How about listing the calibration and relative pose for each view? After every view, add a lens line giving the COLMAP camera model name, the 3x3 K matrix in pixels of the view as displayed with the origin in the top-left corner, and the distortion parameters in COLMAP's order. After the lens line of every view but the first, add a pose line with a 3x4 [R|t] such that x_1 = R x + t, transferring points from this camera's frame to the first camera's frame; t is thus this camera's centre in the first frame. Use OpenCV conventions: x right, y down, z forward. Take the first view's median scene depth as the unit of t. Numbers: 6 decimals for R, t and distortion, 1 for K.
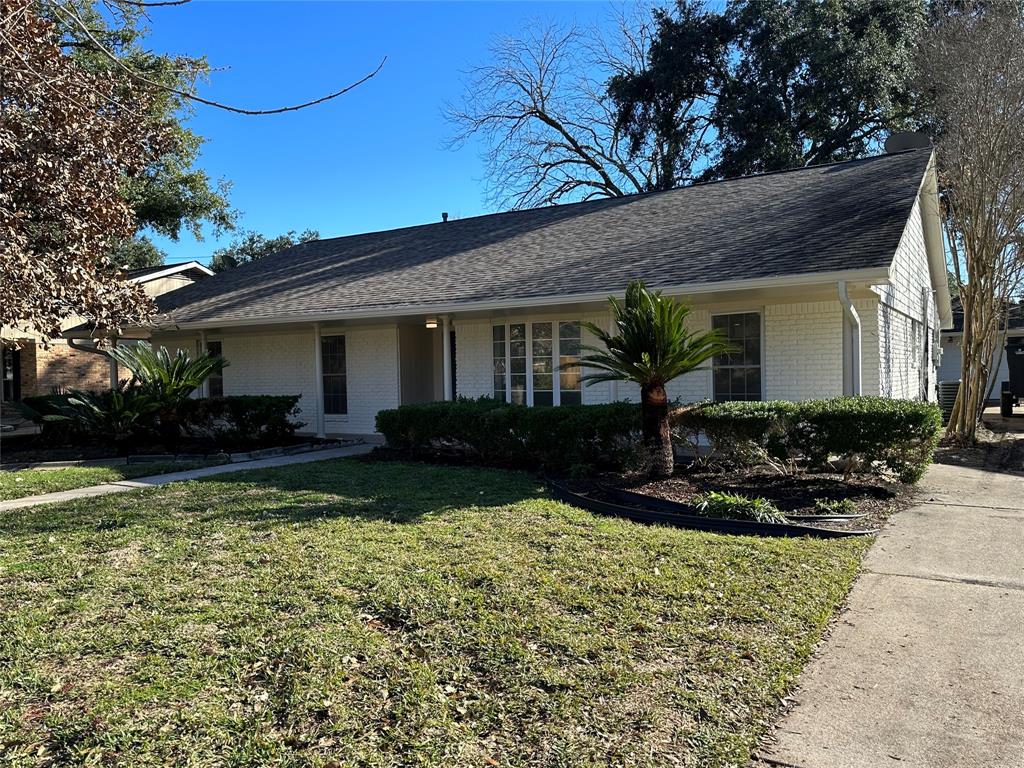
lens RADIAL K [[779.3, 0, 508.8], [0, 779.3, 388.0], [0, 0, 1]] dist [0.033979, 0.000084]
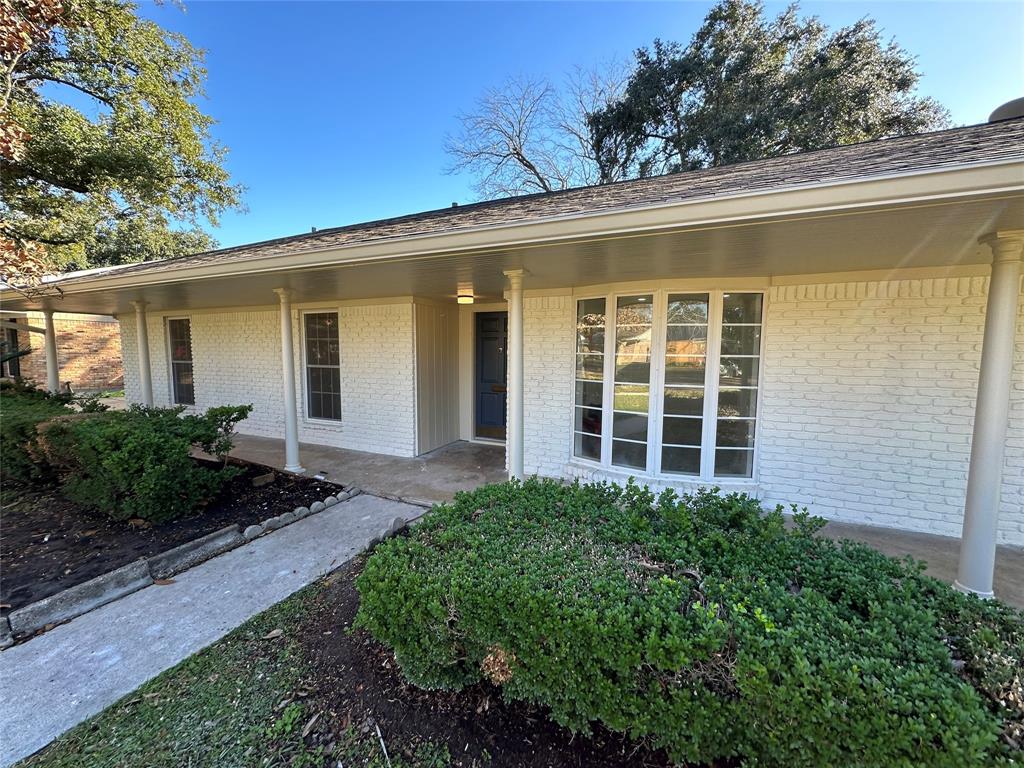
lens RADIAL K [[406.9, 0, 513.1], [0, 406.9, 380.6], [0, 0, 1]] dist [-0.003009, 0.000731]
pose [[0.992832, 0.011812, 0.118937, -0.086907], [-0.019320, 0.997878, 0.062172, -0.029390], [-0.117950, -0.064024, 0.990953, 0.564955]]
